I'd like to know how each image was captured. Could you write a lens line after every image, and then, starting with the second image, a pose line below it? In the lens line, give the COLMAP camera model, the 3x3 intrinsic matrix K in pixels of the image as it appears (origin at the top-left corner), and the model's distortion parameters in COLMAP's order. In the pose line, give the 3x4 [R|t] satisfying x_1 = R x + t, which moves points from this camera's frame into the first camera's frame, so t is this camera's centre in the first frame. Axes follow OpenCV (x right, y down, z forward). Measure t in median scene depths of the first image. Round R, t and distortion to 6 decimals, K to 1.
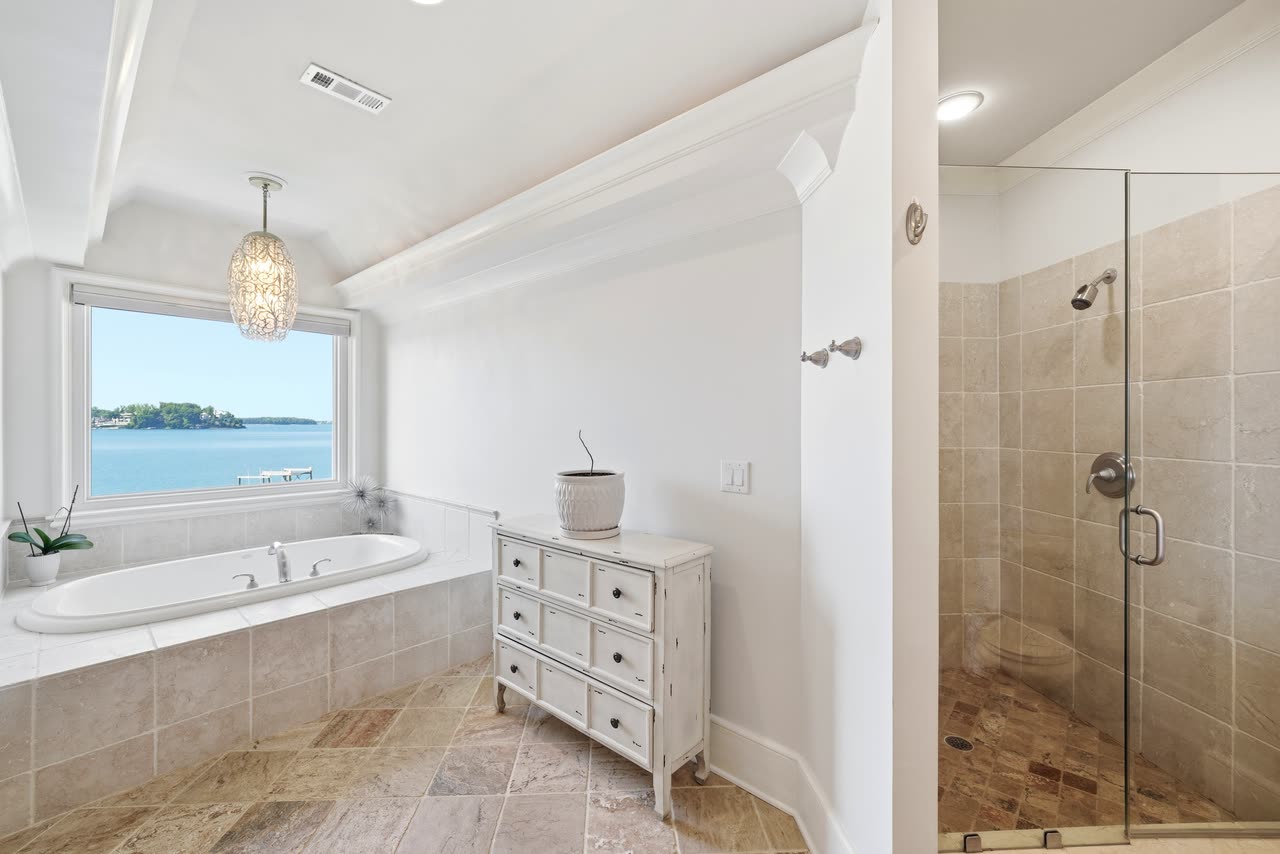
lens RADIAL K [[517.6, 0, 637.9], [0, 517.6, 426.1], [0, 0, 1]] dist [-0.006146, 0.000331]
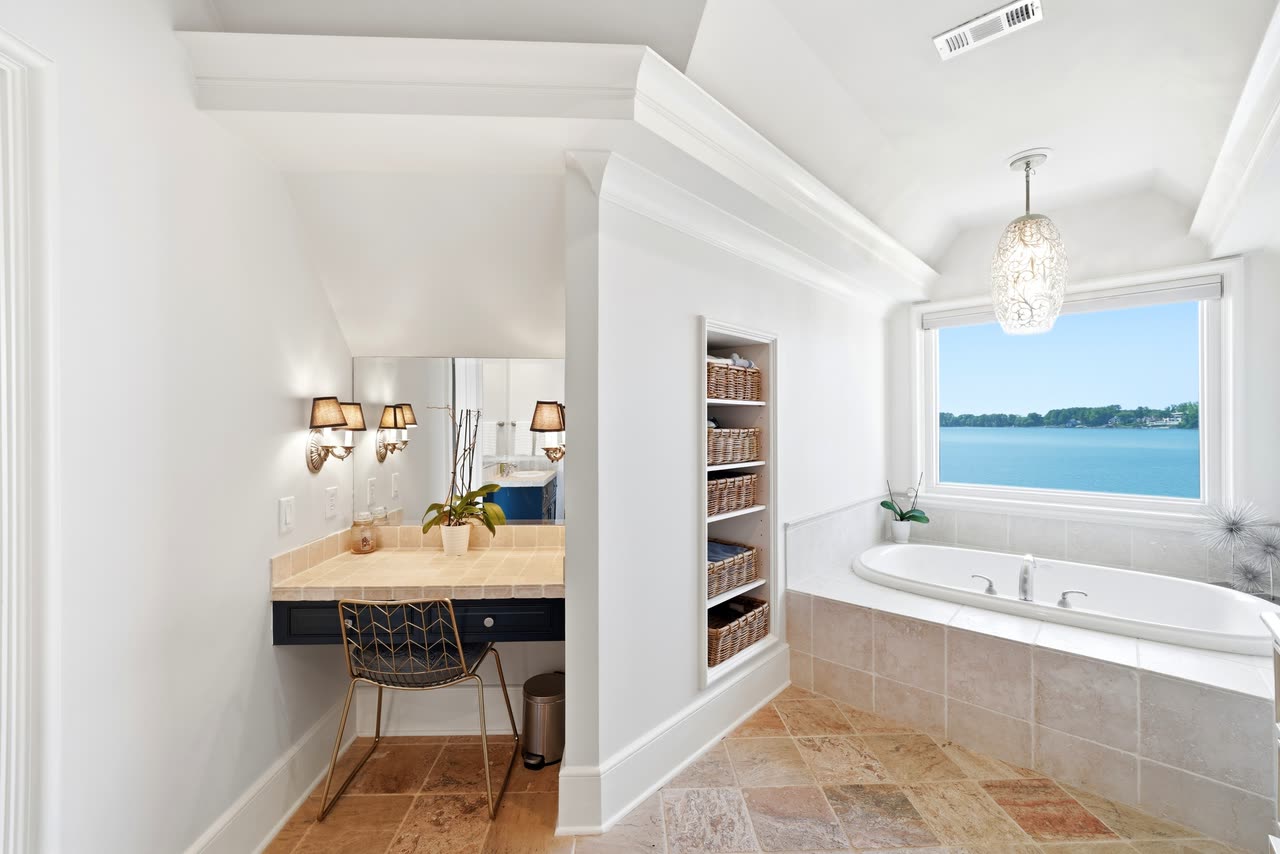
lens RADIAL K [[517.6, 0, 637.9], [0, 517.6, 426.1], [0, 0, 1]] dist [-0.006146, 0.000331]
pose [[-0.027534, 0.001964, -0.999619, 0.220785], [-0.000487, 0.999998, 0.001978, -0.001609], [0.999621, 0.000541, -0.027533, 0.340881]]
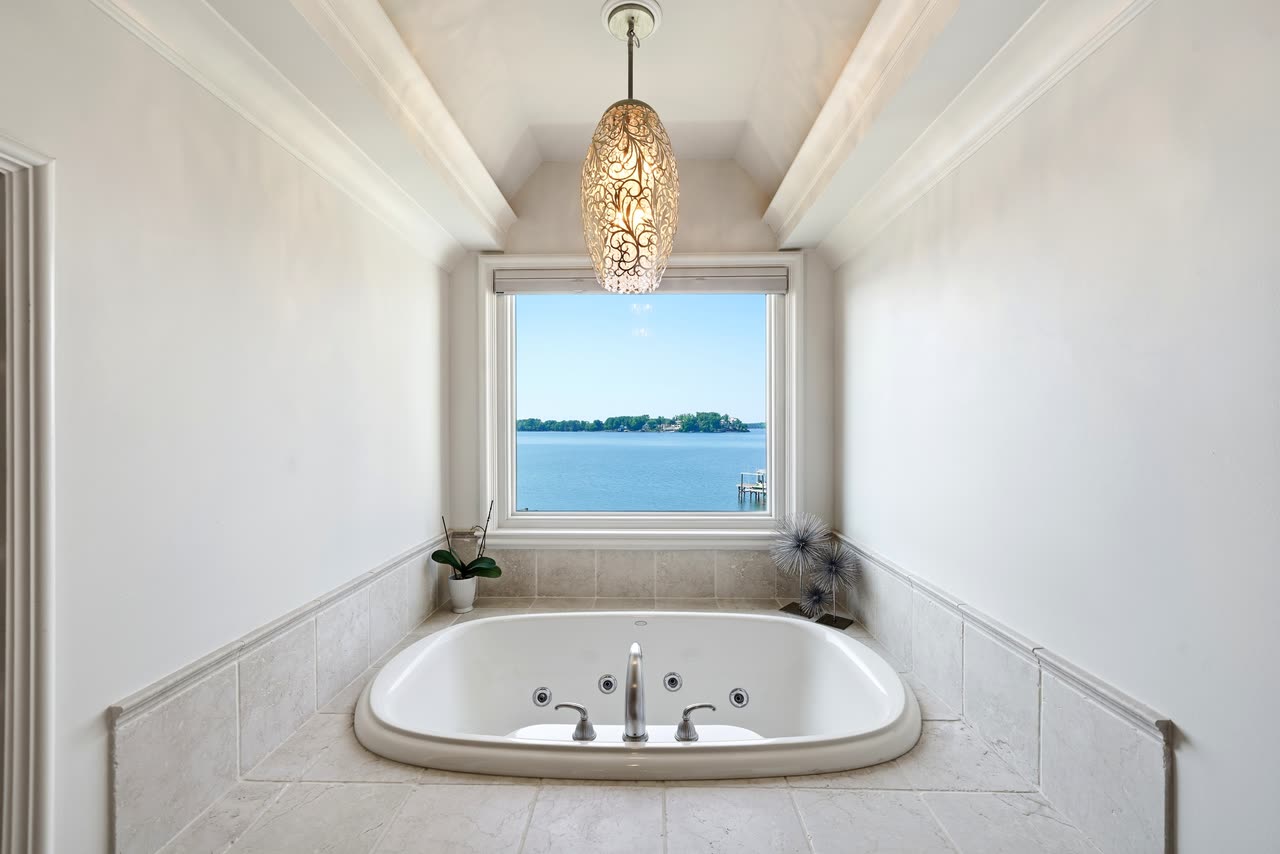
lens RADIAL K [[517.6, 0, 637.9], [0, 517.6, 426.1], [0, 0, 1]] dist [-0.006146, 0.000331]
pose [[0.648486, -0.005070, -0.761210, -0.277450], [-0.001040, 0.999971, -0.007546, -0.004321], [0.761226, 0.005685, 0.648462, 0.643719]]
